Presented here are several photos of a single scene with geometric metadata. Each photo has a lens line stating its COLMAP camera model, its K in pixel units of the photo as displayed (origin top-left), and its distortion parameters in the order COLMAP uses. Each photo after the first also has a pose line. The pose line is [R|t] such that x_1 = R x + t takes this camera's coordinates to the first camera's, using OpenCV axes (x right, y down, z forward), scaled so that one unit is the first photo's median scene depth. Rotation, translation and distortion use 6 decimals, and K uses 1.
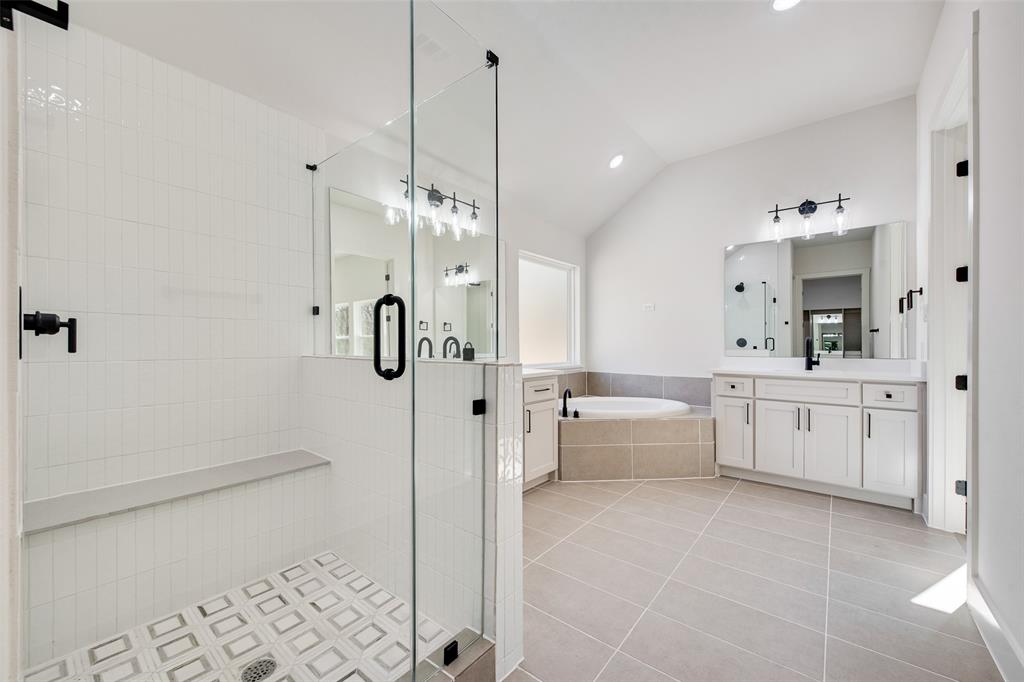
lens RADIAL K [[405.3, 0, 508.9], [0, 405.3, 349.7], [0, 0, 1]] dist [0.003186, -0.000278]
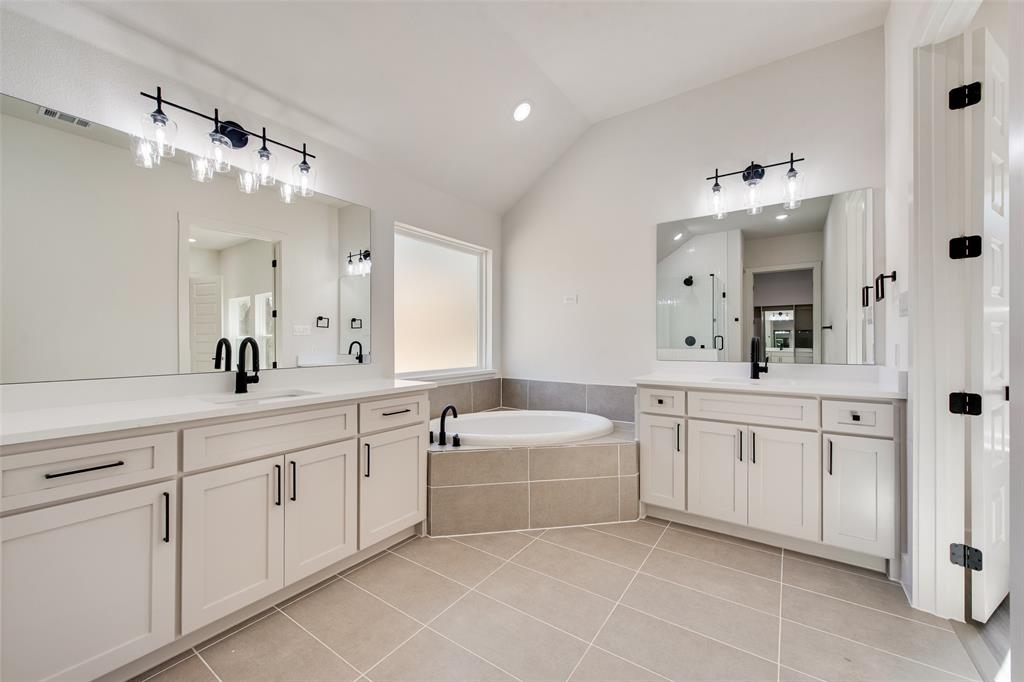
lens RADIAL K [[404.1, 0, 508.4], [0, 404.1, 347.9], [0, 0, 1]] dist [0.001051, -0.000109]
pose [[0.997206, -0.004201, 0.074580, 0.211368], [0.003997, 0.999988, 0.002887, -0.013612], [-0.074591, -0.002581, 0.997211, 0.263945]]
